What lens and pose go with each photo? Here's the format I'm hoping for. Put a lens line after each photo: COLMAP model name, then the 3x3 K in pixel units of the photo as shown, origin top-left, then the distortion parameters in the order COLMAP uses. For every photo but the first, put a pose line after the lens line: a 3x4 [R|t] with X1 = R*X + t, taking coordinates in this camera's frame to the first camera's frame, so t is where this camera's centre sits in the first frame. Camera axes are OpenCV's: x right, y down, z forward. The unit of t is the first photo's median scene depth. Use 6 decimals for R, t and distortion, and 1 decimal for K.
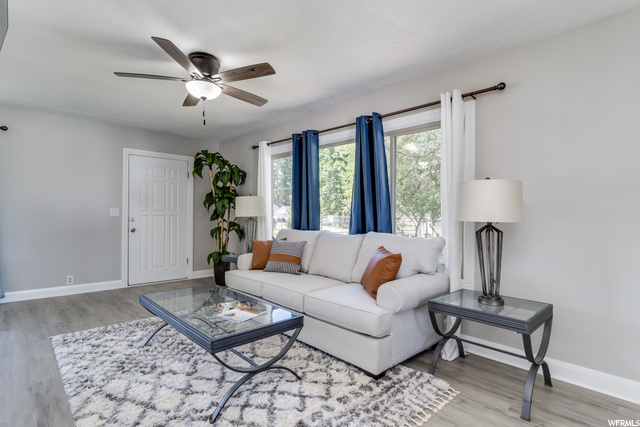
lens RADIAL K [[323.8, 0, 316.6], [0, 323.8, 216.6], [0, 0, 1]] dist [-0.001808, 0.000557]
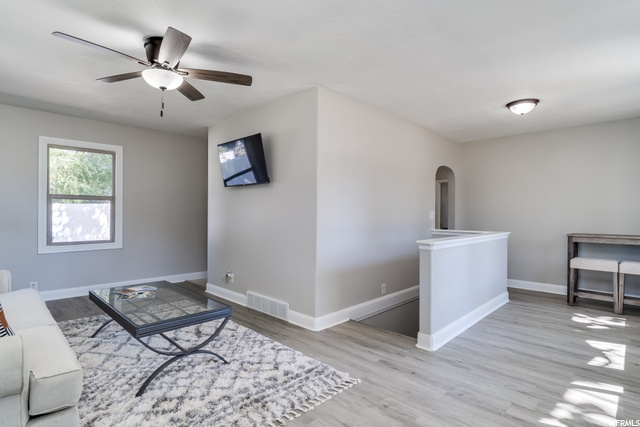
lens RADIAL K [[323.8, 0, 319.0], [0, 323.8, 212.9], [0, 0, 1]] dist [-0.001808, 0.000557]
pose [[-0.999274, -0.022373, -0.030822, -0.607563], [-0.022477, 0.999743, 0.003009, -0.023941], [0.030747, 0.003700, -0.999520, 1.523607]]
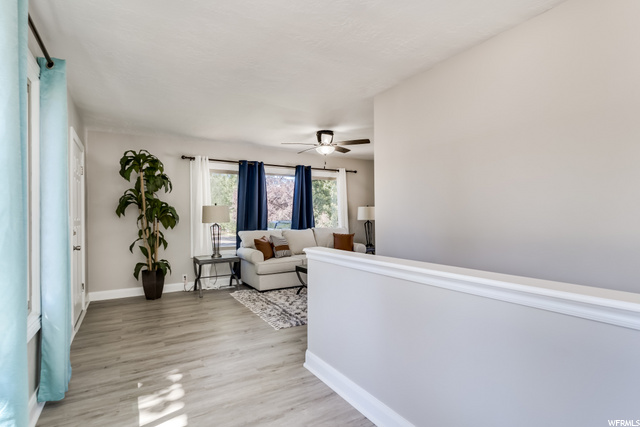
lens RADIAL K [[323.8, 0, 314.1], [0, 323.8, 212.7], [0, 0, 1]] dist [-0.001808, 0.000557]
pose [[0.236940, -0.002959, 0.971520, -1.657266], [0.020422, 0.999790, -0.001936, -0.035715], [-0.971310, 0.020299, 0.236950, 0.509868]]
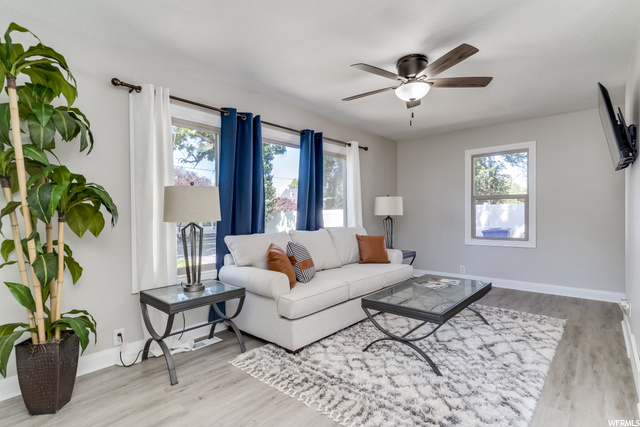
lens RADIAL K [[323.8, 0, 316.3], [0, 323.8, 214.4], [0, 0, 1]] dist [-0.001808, 0.000557]
pose [[-0.083401, -0.020844, 0.996298, -1.062340], [0.016271, 0.999619, 0.022275, -0.029709], [-0.996383, 0.018069, -0.083030, 1.100436]]
